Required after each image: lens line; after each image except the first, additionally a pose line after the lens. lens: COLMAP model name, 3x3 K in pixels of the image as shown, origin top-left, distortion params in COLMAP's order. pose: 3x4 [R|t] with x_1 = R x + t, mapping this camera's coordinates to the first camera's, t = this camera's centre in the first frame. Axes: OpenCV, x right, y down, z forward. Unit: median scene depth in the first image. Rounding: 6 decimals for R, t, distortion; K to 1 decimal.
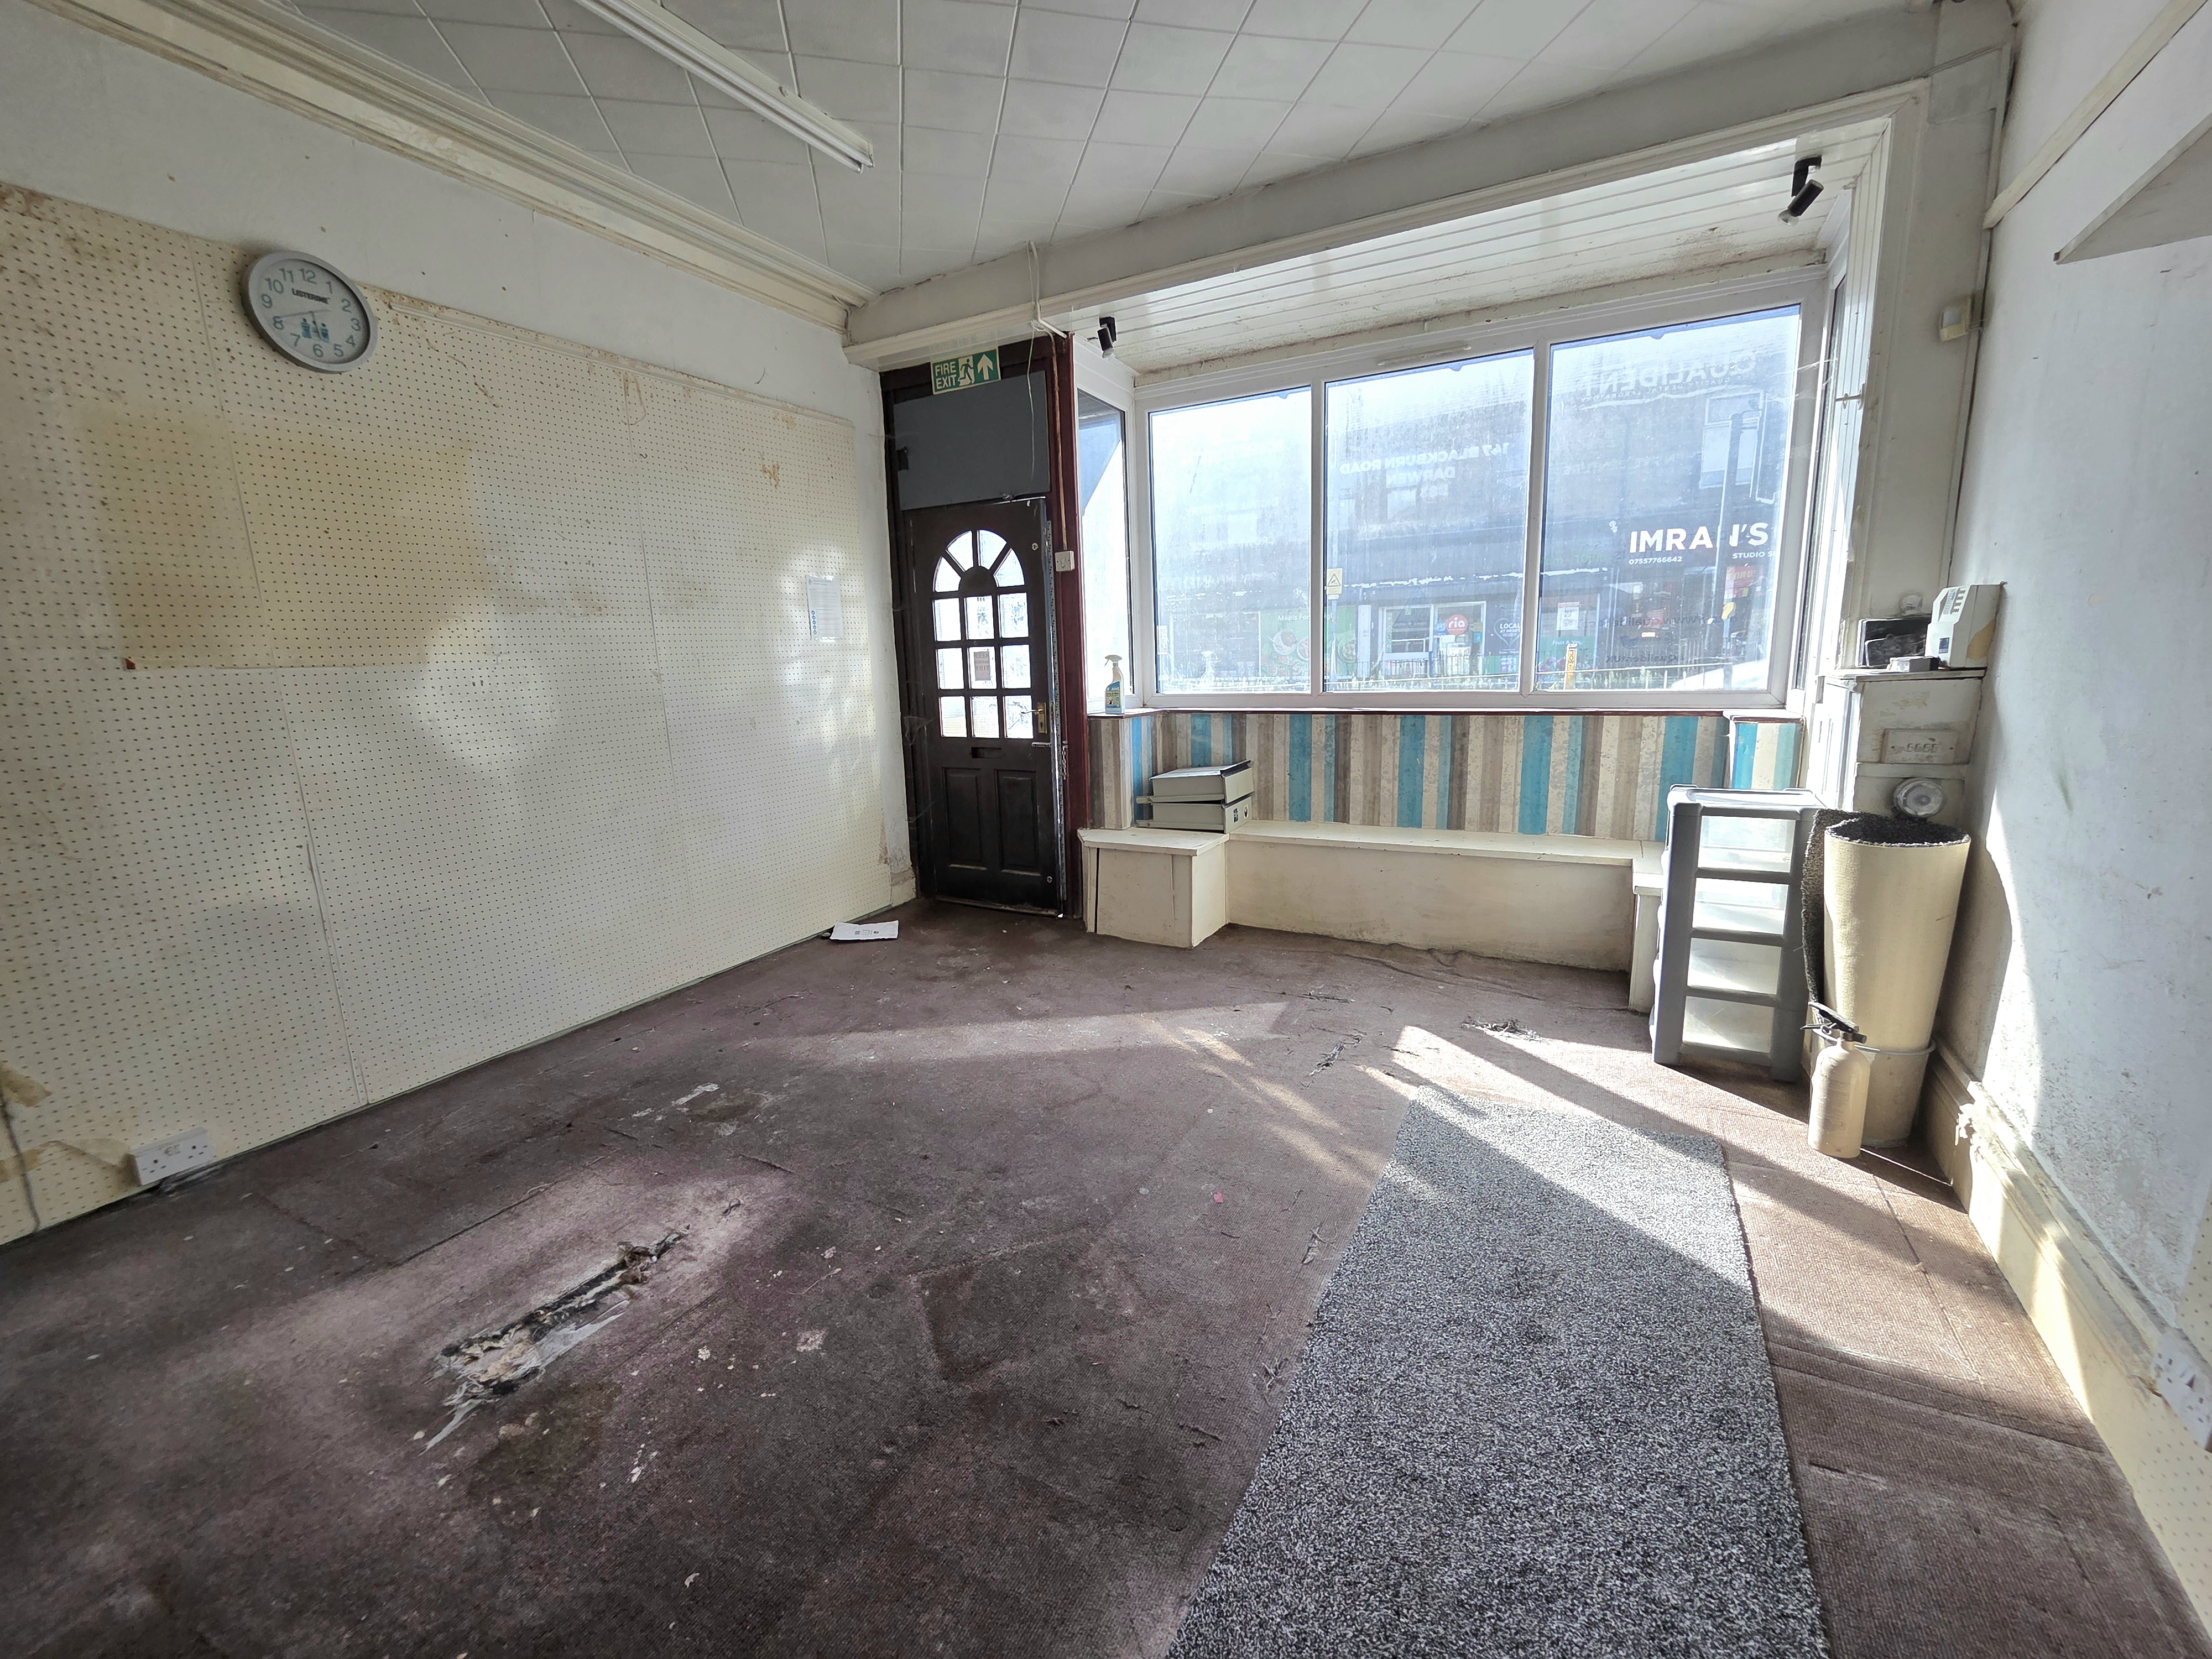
lens RADIAL K [[910.8, 0, 1105.5], [0, 910.8, 834.0], [0, 0, 1]] dist [-0.008330, -0.000116]
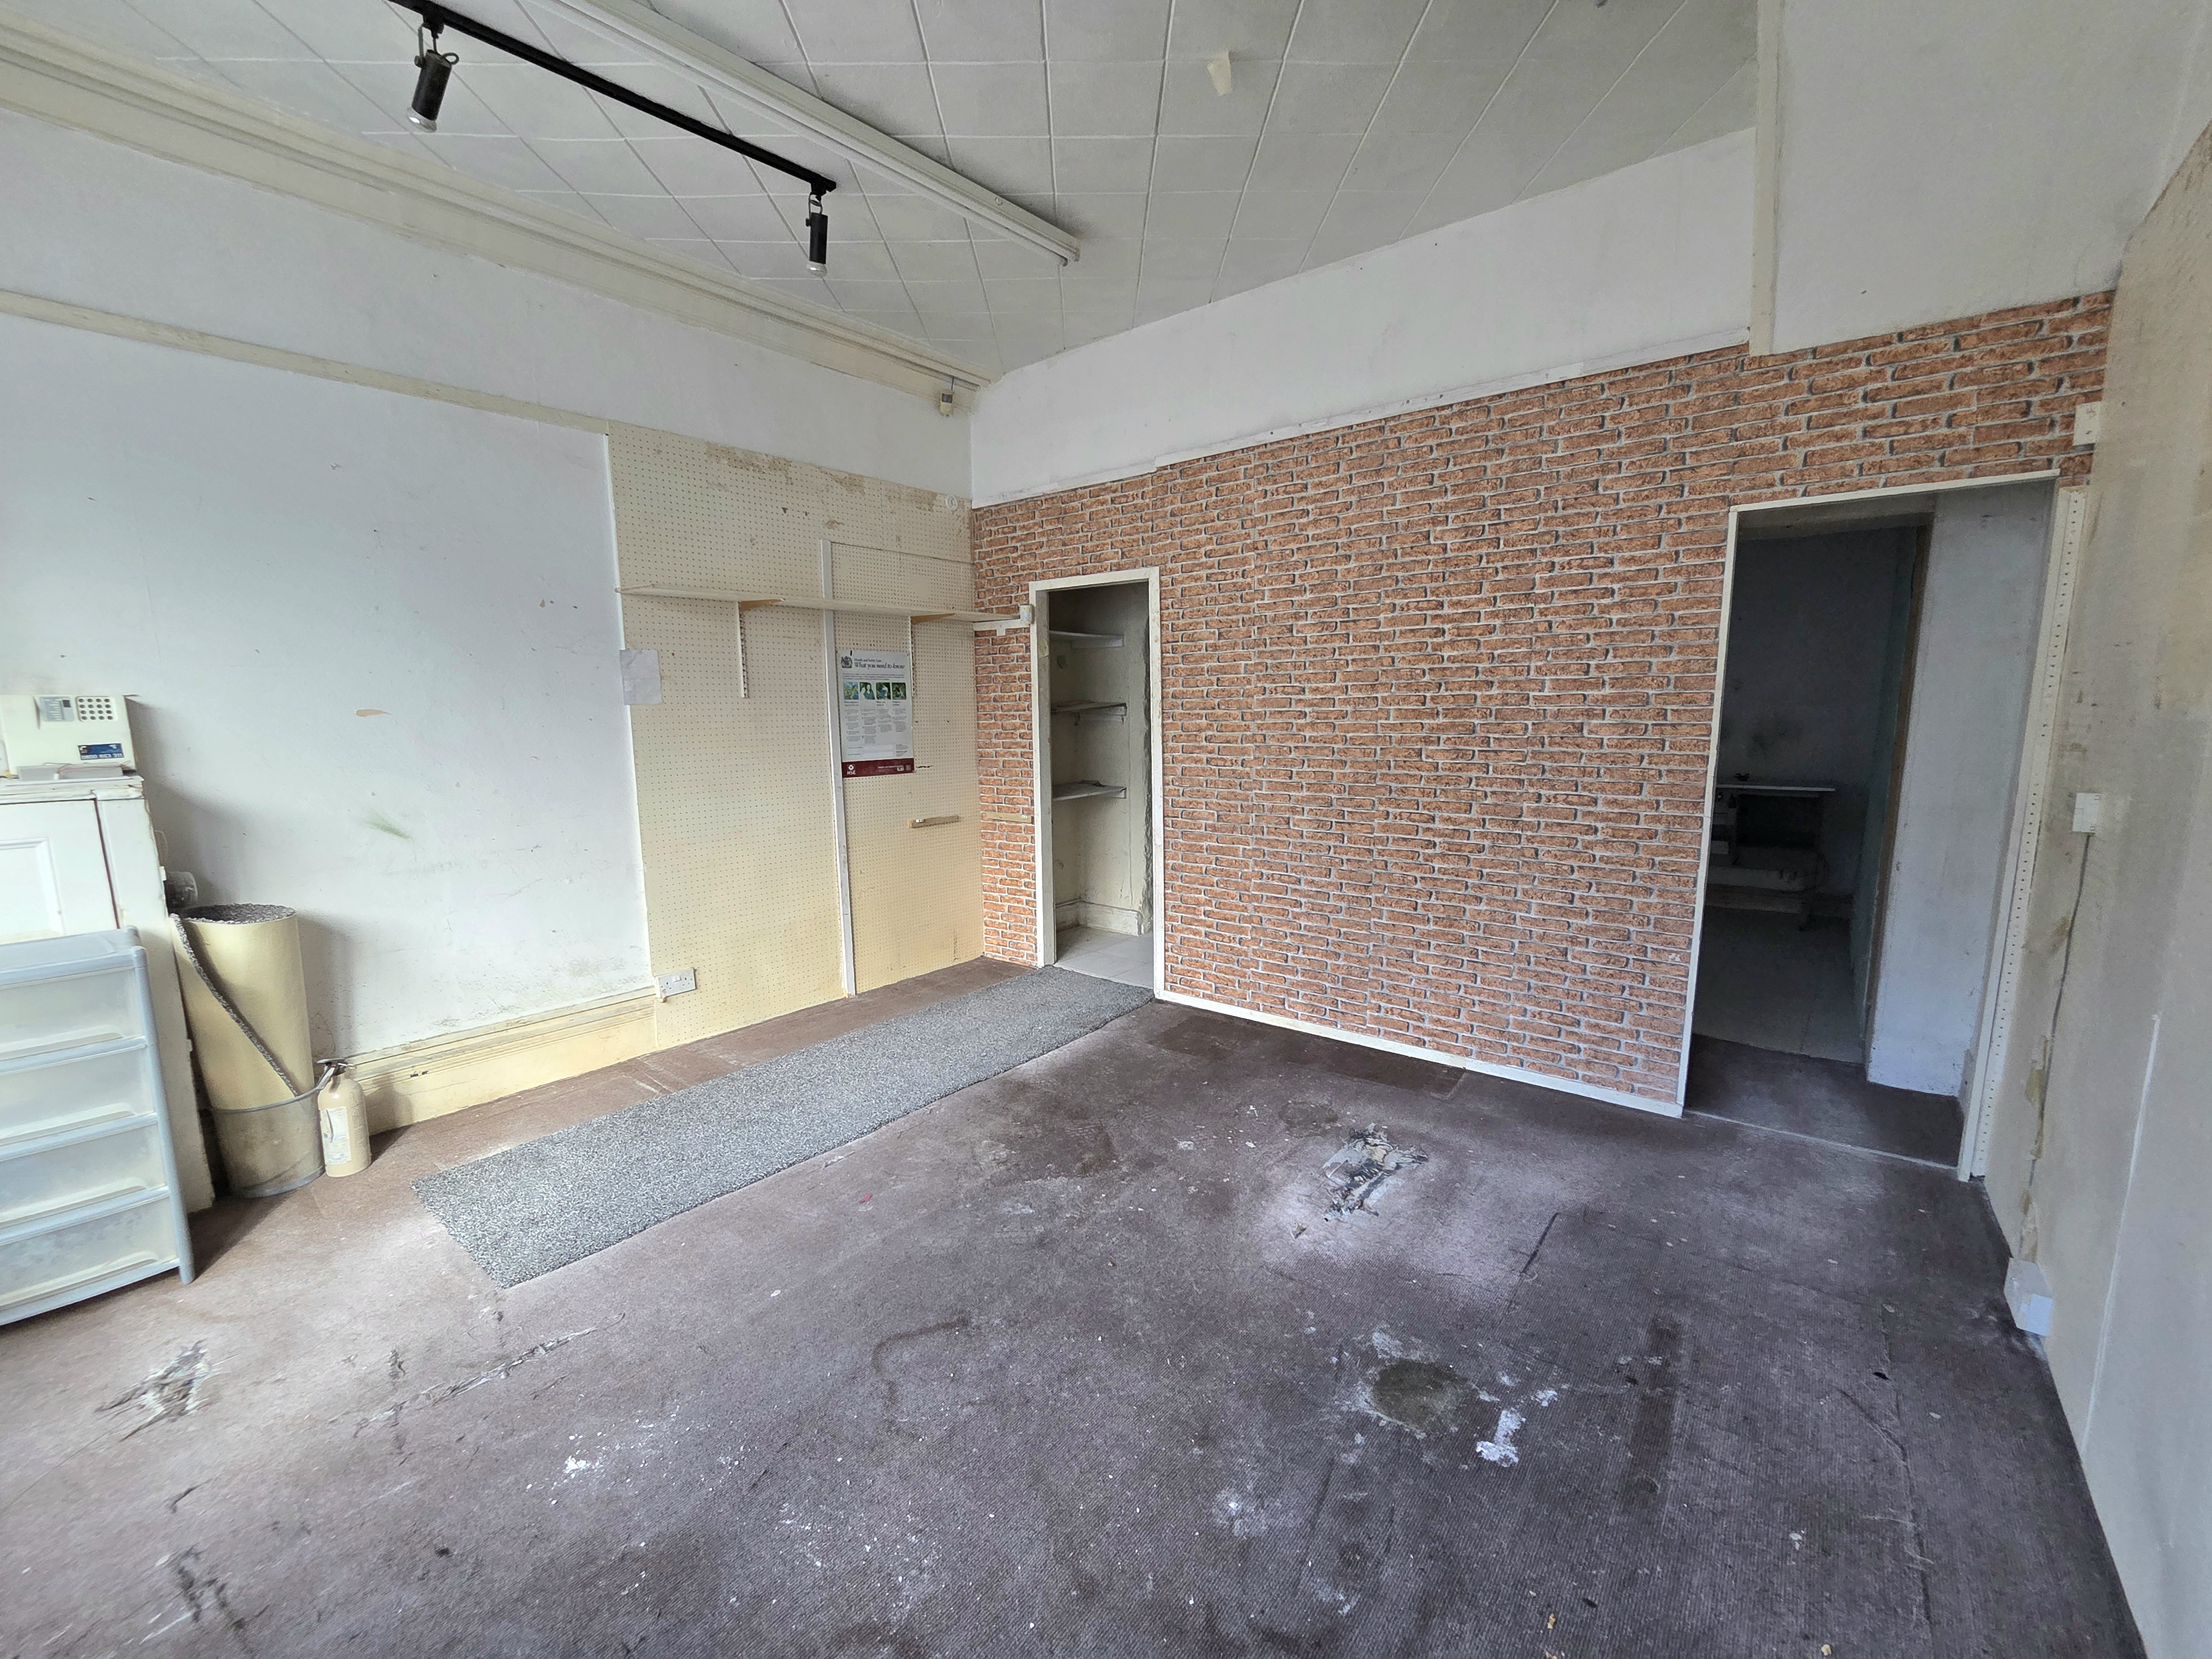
lens RADIAL K [[910.8, 0, 1105.5], [0, 910.8, 834.0], [0, 0, 1]] dist [-0.008330, -0.000116]
pose [[-0.983073, 0.011549, 0.182849, -0.218474], [0.071715, 0.942635, 0.326032, -0.217331], [-0.168594, 0.333626, -0.927507, 1.043228]]
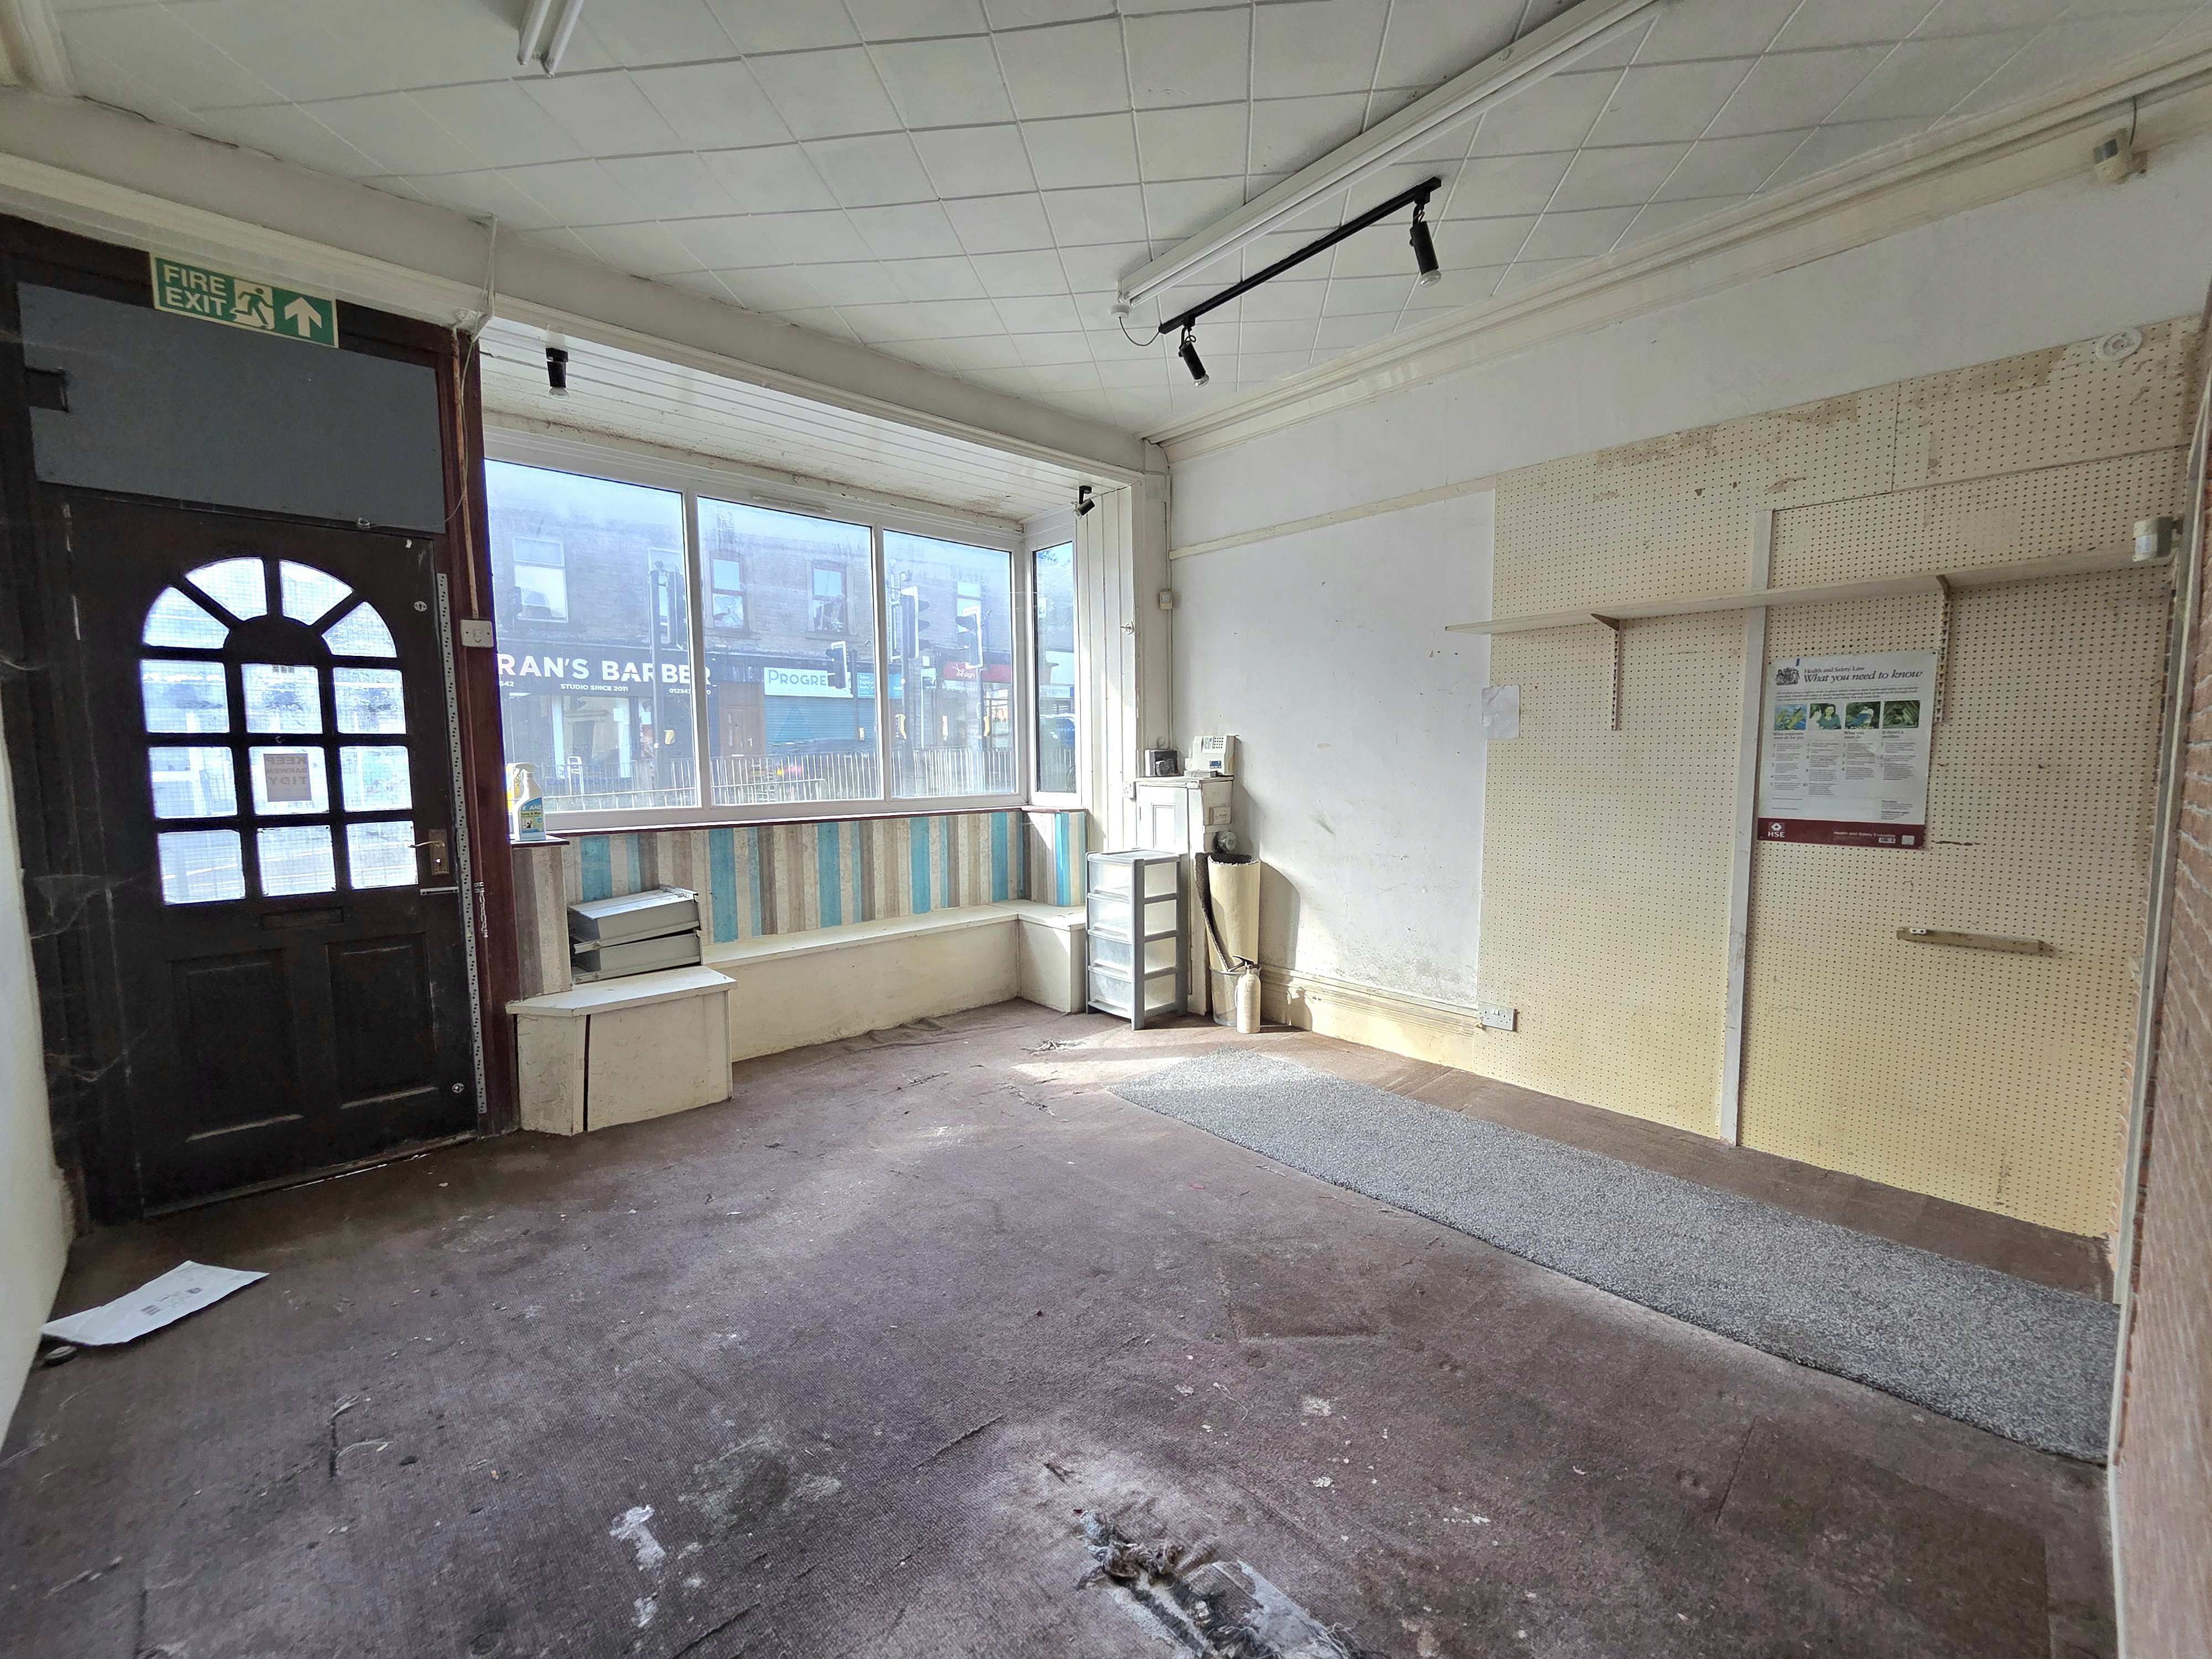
lens RADIAL K [[910.8, 0, 1105.5], [0, 910.8, 834.0], [0, 0, 1]] dist [-0.008330, -0.000116]
pose [[0.323016, -0.053785, 0.944864, -0.605266], [0.179326, 0.983775, -0.005305, -0.053977], [-0.929249, 0.171152, 0.327420, 0.349302]]
